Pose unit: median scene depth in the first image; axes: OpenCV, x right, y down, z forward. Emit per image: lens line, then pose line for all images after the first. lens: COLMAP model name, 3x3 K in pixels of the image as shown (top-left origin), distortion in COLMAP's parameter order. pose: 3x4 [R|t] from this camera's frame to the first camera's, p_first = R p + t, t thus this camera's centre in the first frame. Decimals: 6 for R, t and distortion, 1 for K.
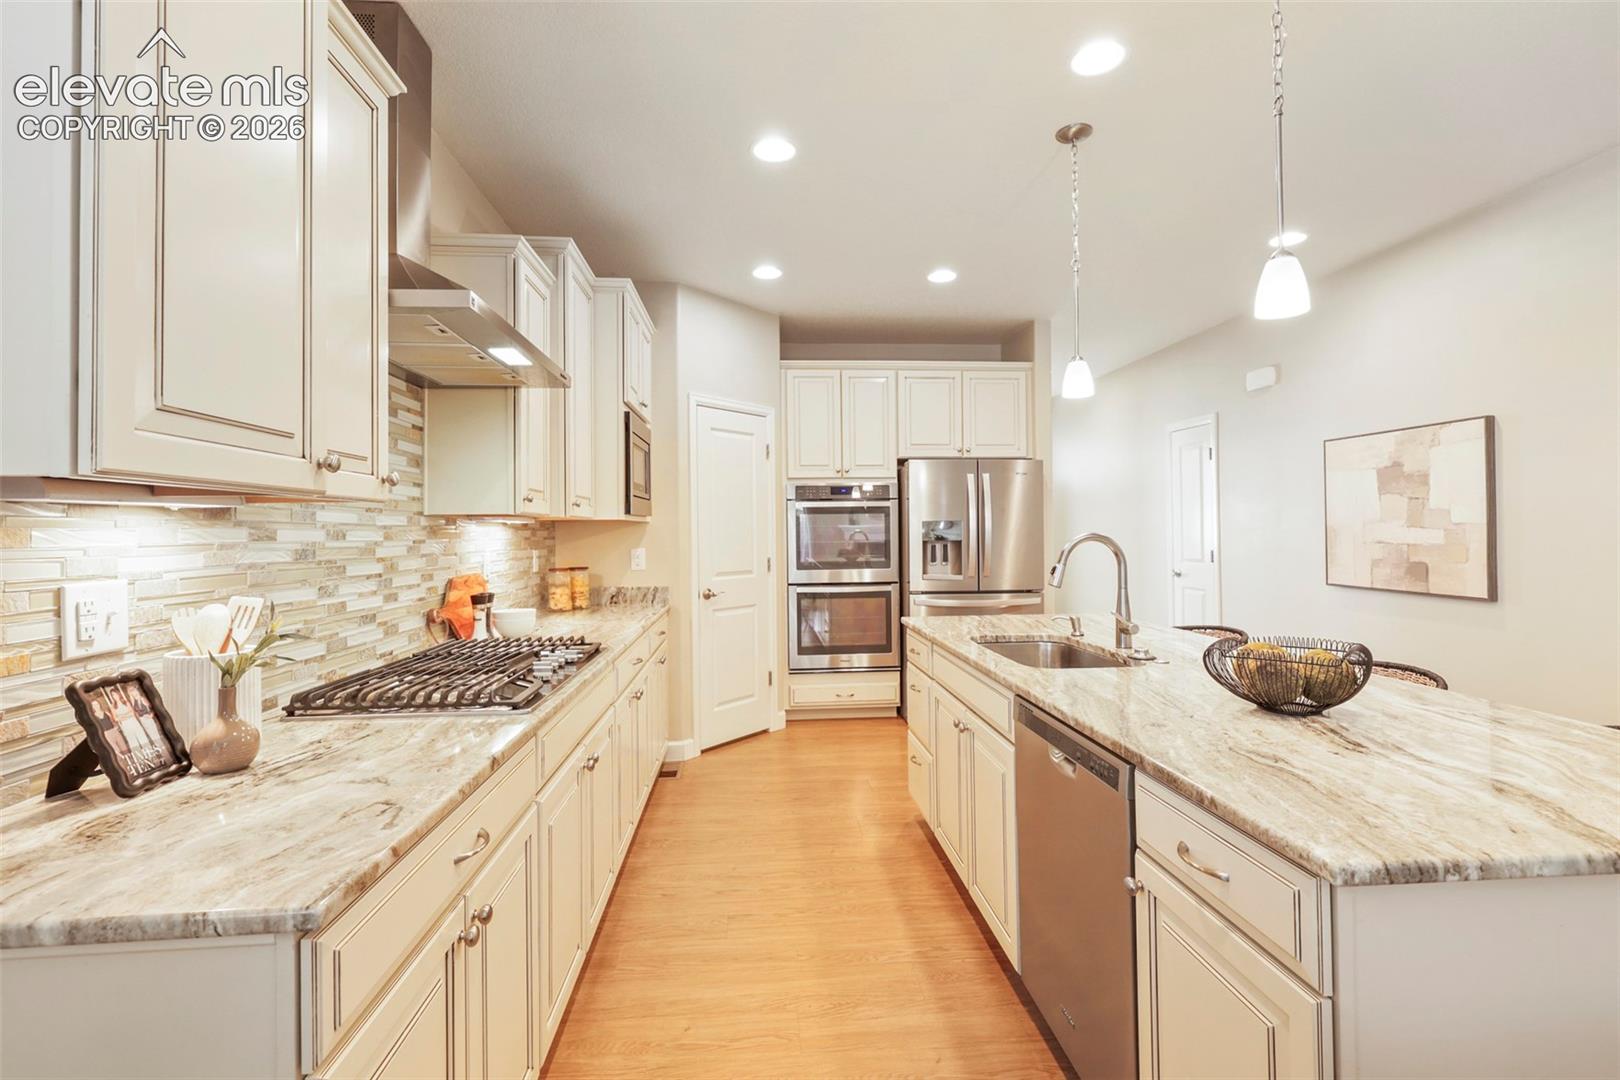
lens RADIAL K [[736.2, 0, 810.0], [0, 736.2, 524.9], [0, 0, 1]] dist [-0.001982, -0.000866]
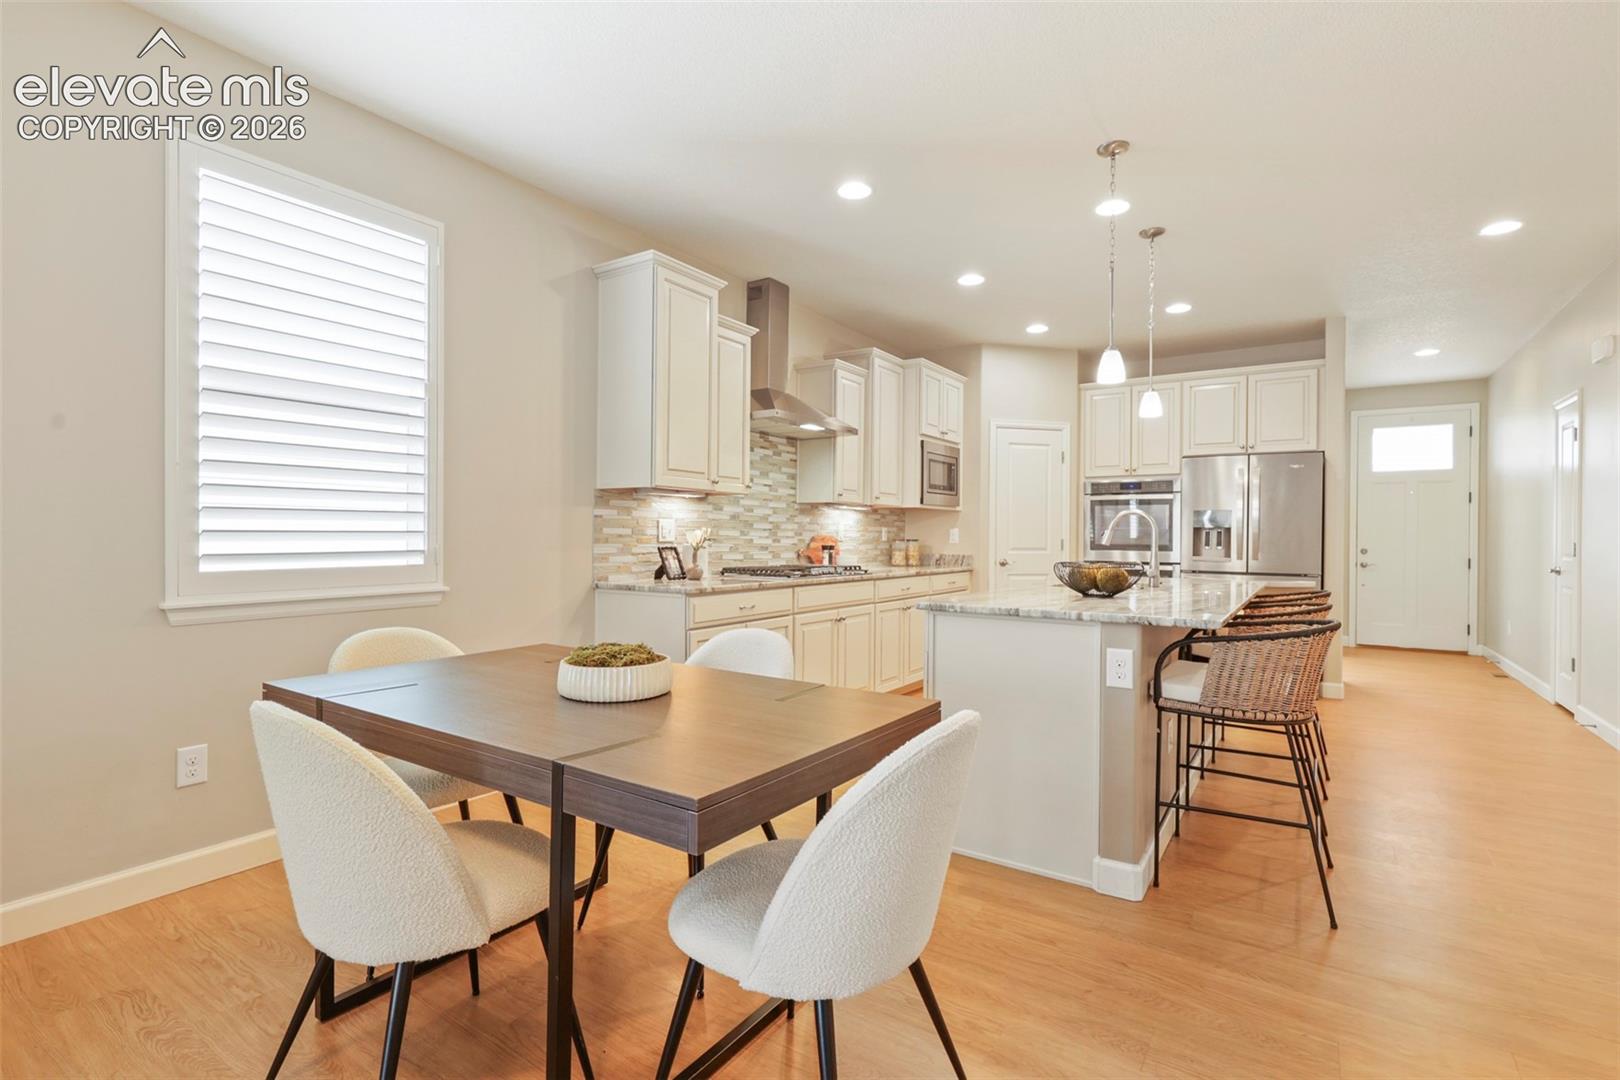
lens RADIAL K [[753.8, 0, 810.0], [0, 753.8, 540.0], [0, 0, 1]] dist [-0.000066, -0.000092]
pose [[0.784944, 0.018725, -0.619283, 0.524472], [-0.009616, 0.999791, 0.018043, 0.033465], [0.619492, -0.008208, 0.784960, -0.404093]]
